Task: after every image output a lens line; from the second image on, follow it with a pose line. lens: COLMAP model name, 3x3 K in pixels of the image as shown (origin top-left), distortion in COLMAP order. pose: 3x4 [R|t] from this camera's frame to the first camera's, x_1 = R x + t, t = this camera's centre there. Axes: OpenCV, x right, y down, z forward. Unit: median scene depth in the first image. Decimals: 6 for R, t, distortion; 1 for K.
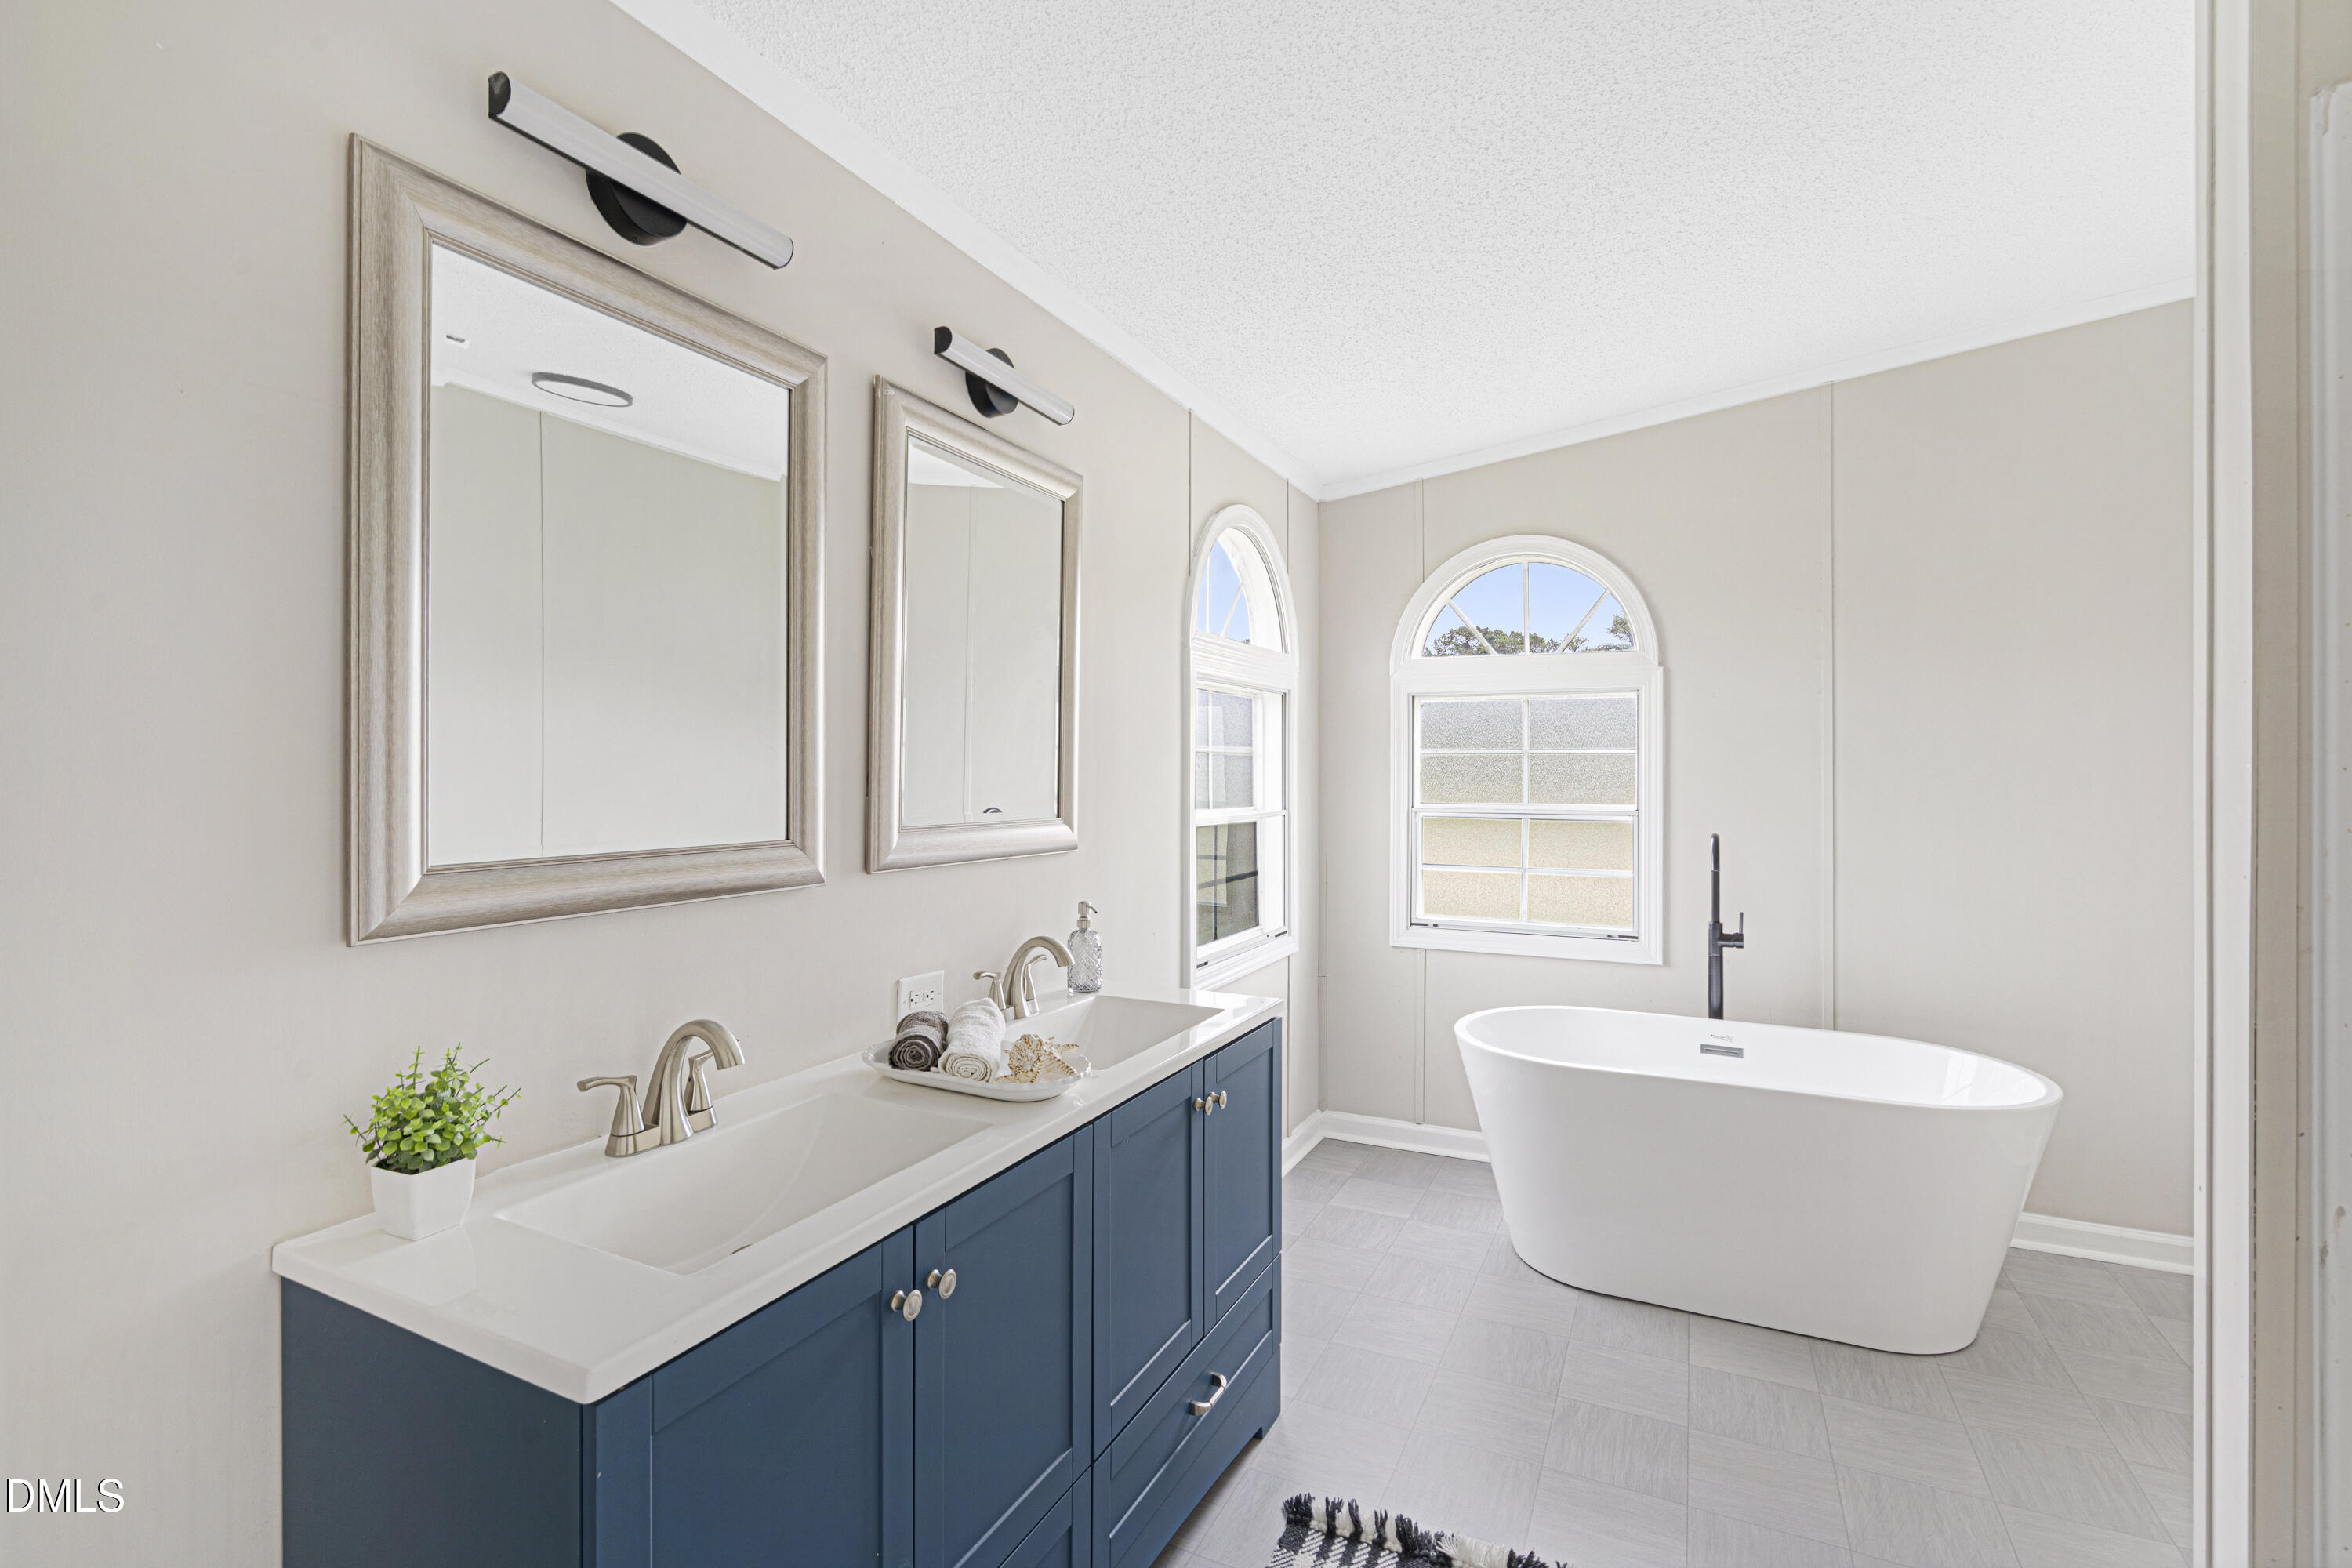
lens RADIAL K [[1070.1, 0, 1194.9], [0, 1070.1, 758.5], [0, 0, 1]] dist [0.004242, 0.000568]
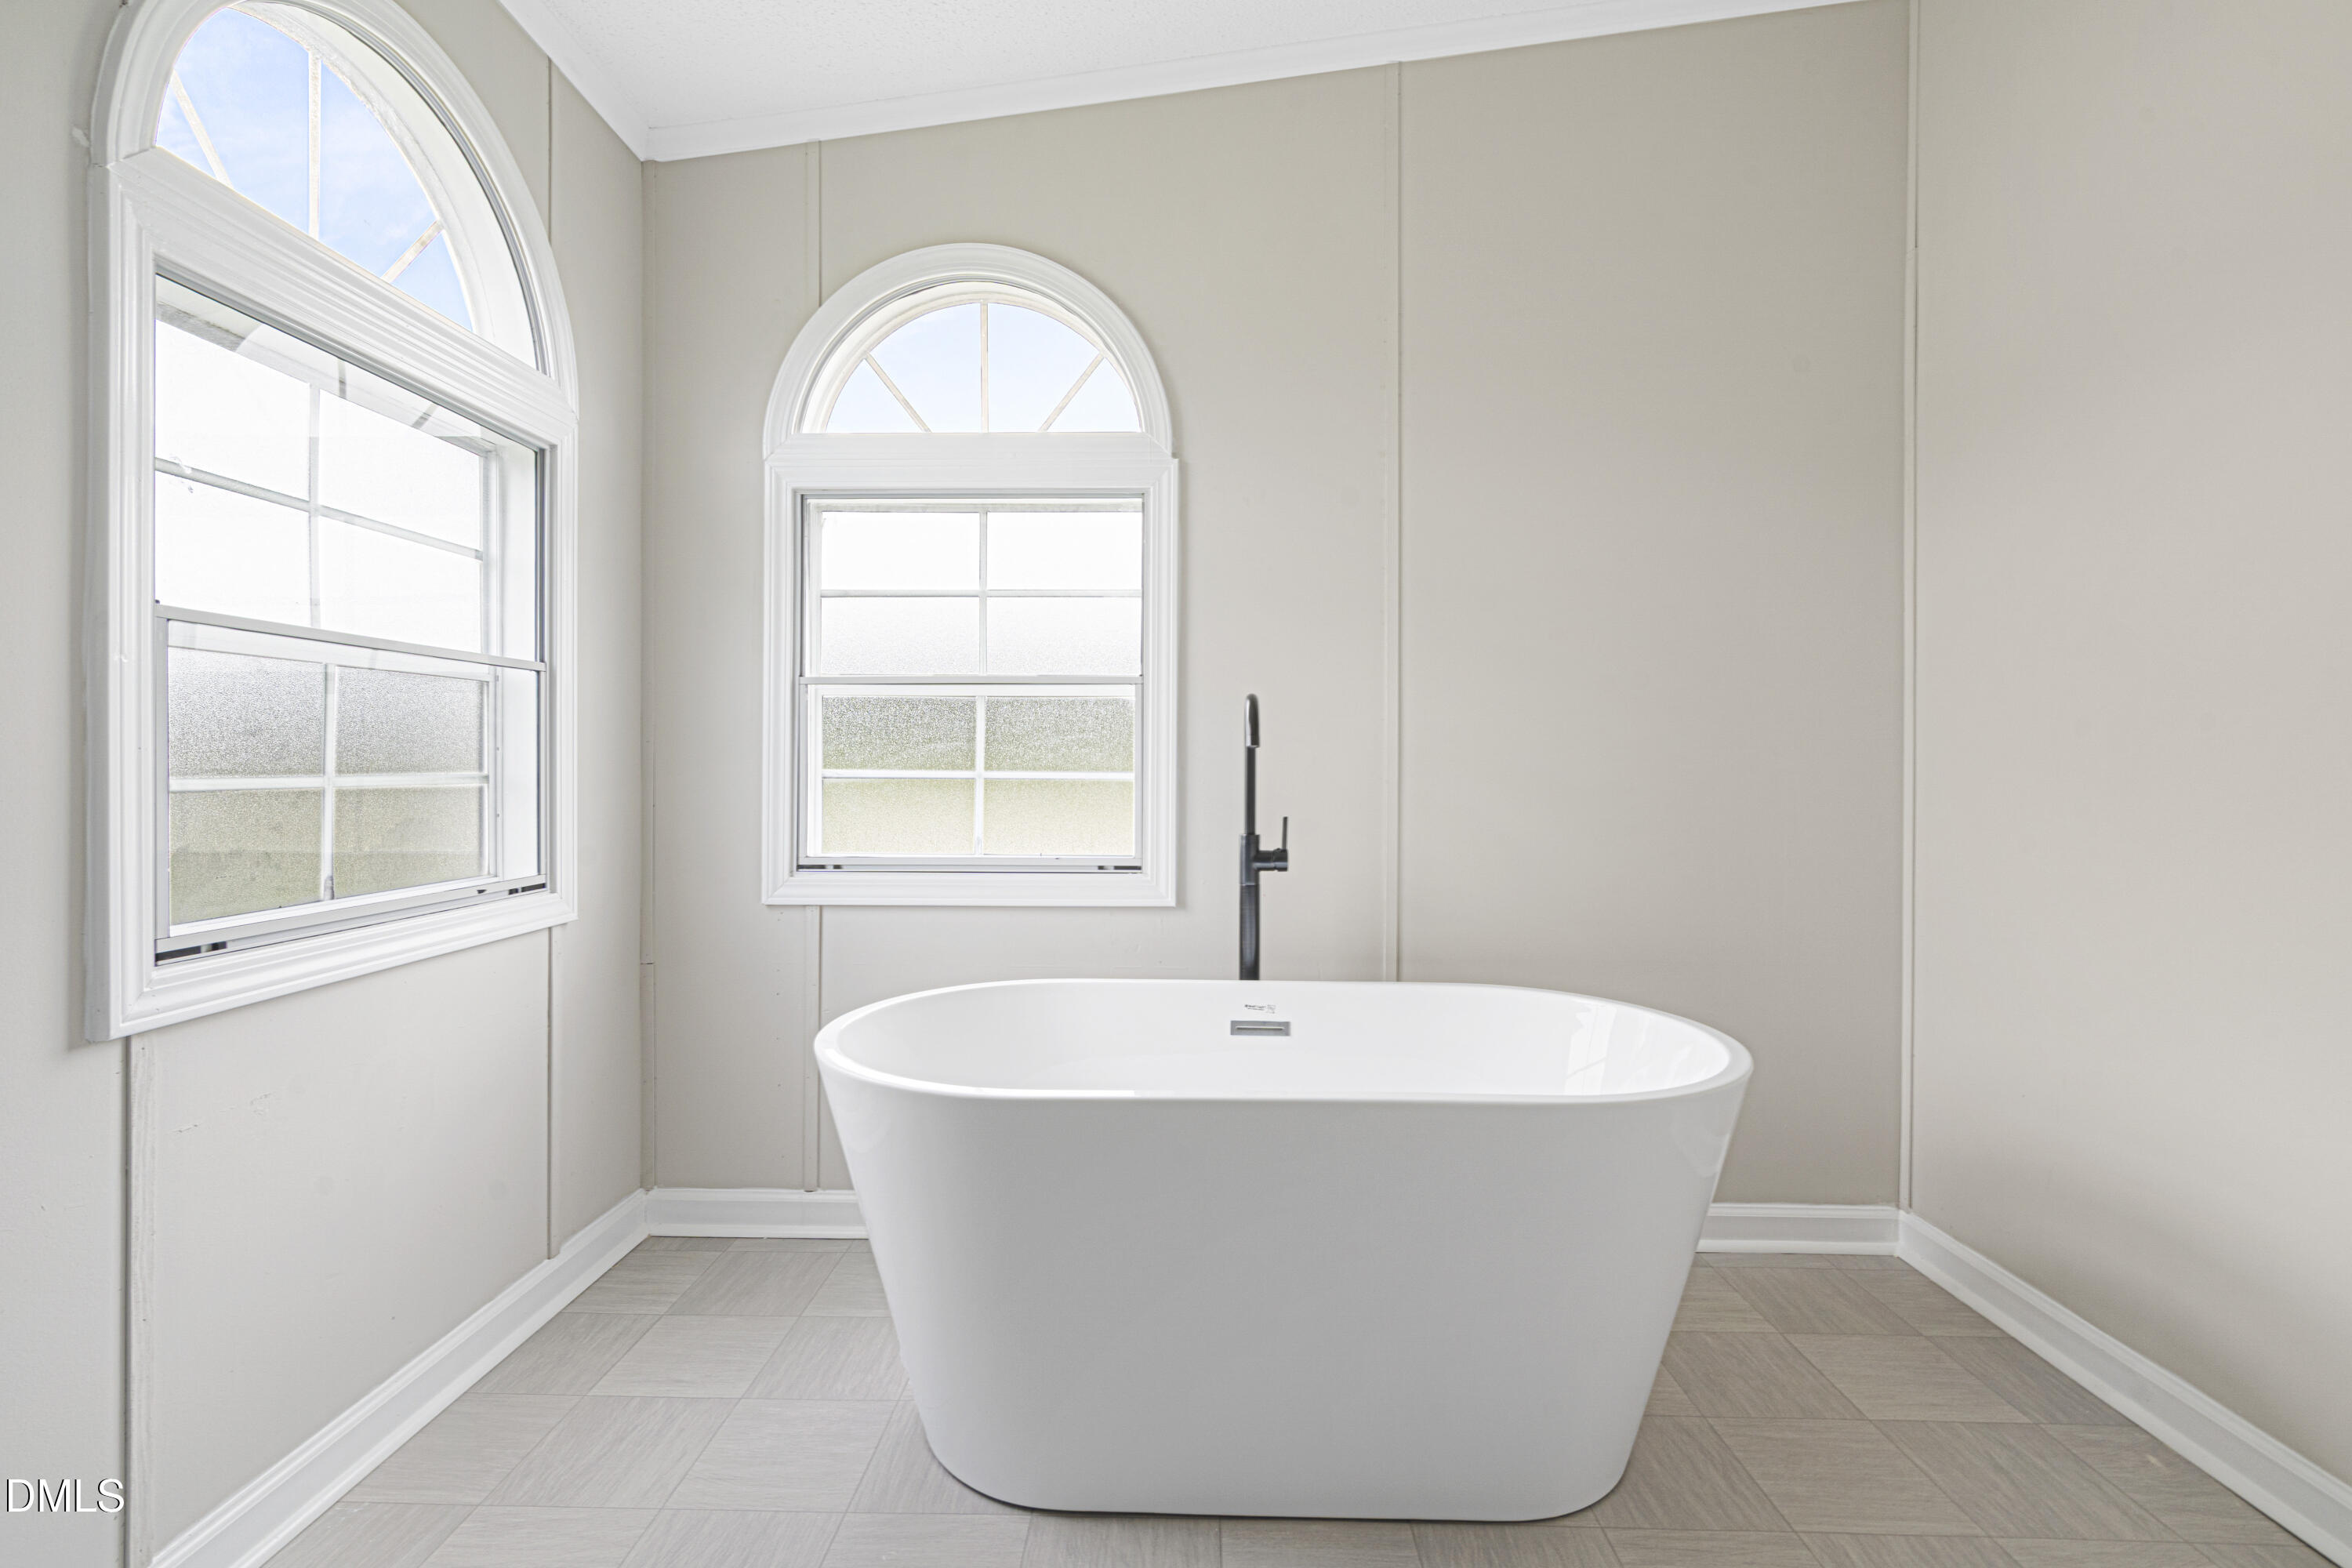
lens RADIAL K [[1079.2, 0, 1167.9], [0, 1079.2, 769.6], [0, 0, 1]] dist [-0.001850, 0.000351]
pose [[0.918188, -0.004084, 0.396125, 0.173920], [-0.003738, 0.999813, 0.018974, 0.099380], [-0.396128, -0.018903, 0.918001, 0.404940]]
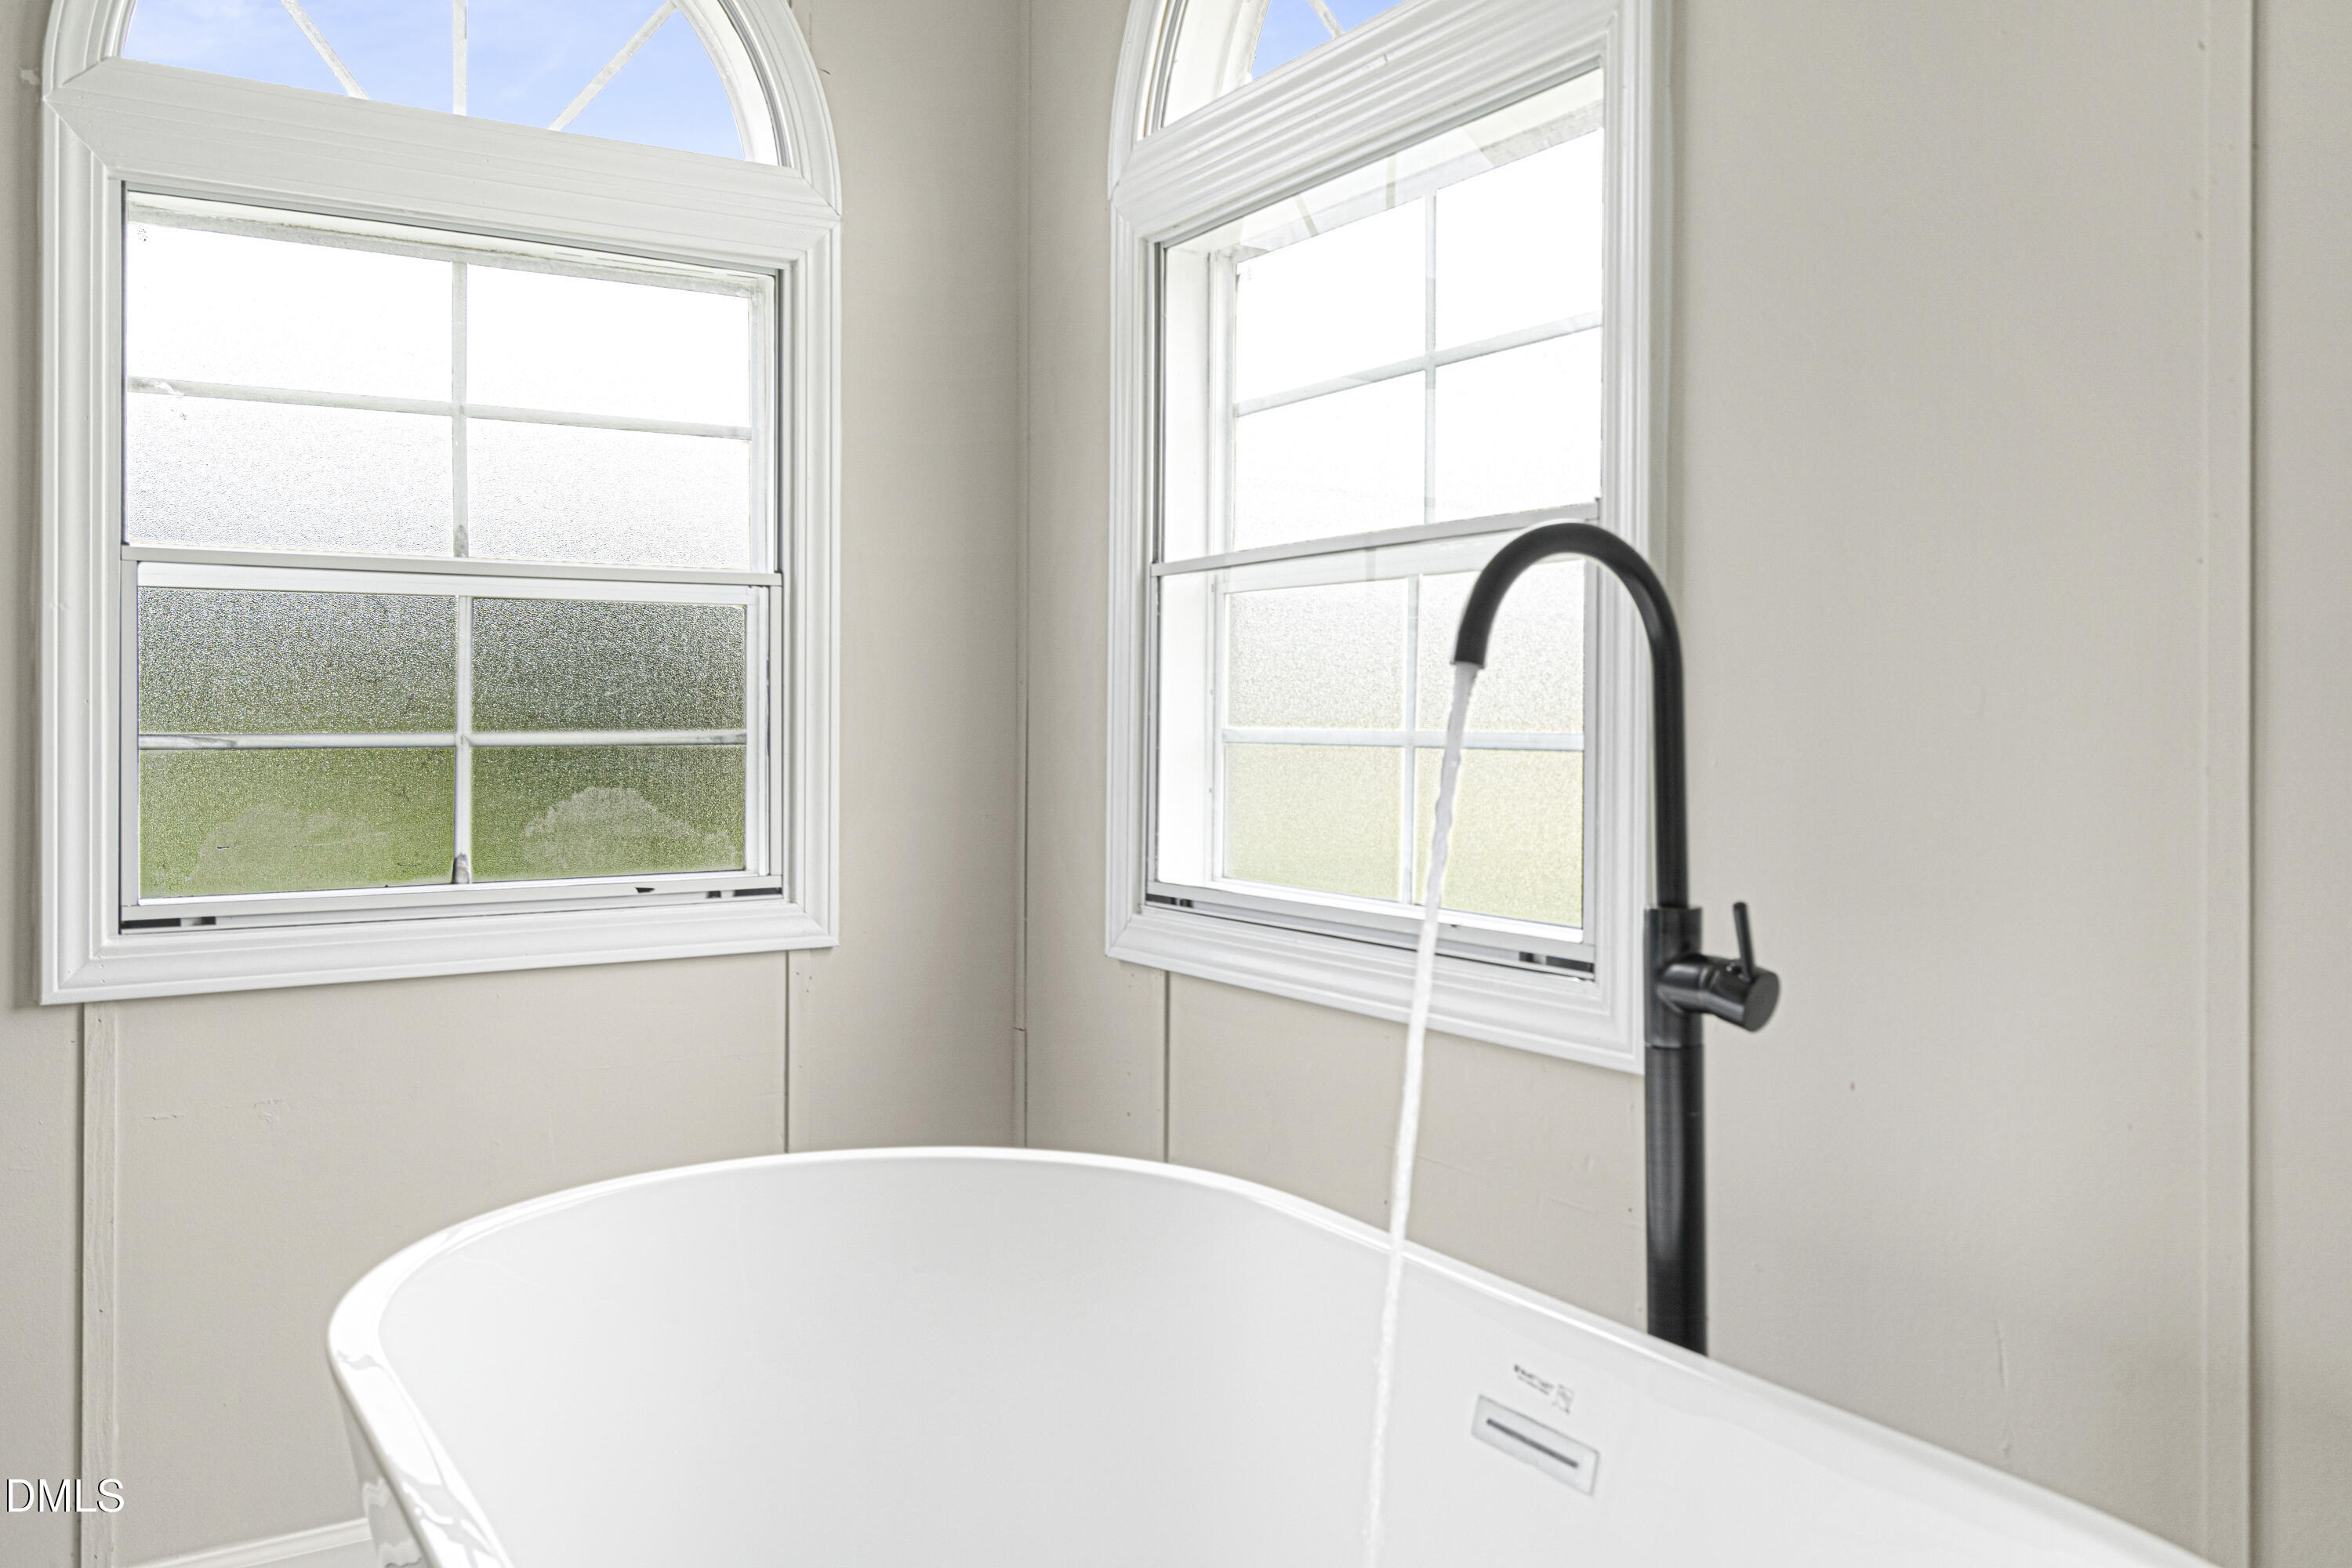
lens RADIAL K [[1858.7, 0, 1173.0], [0, 1858.7, 711.6], [0, 0, 1]] dist [0.028732, -0.005623]
pose [[0.830304, -0.002902, -0.557304, 0.627822], [0.009249, 0.999920, 0.008573, 0.101770], [0.557235, -0.012273, 0.830264, 0.574978]]
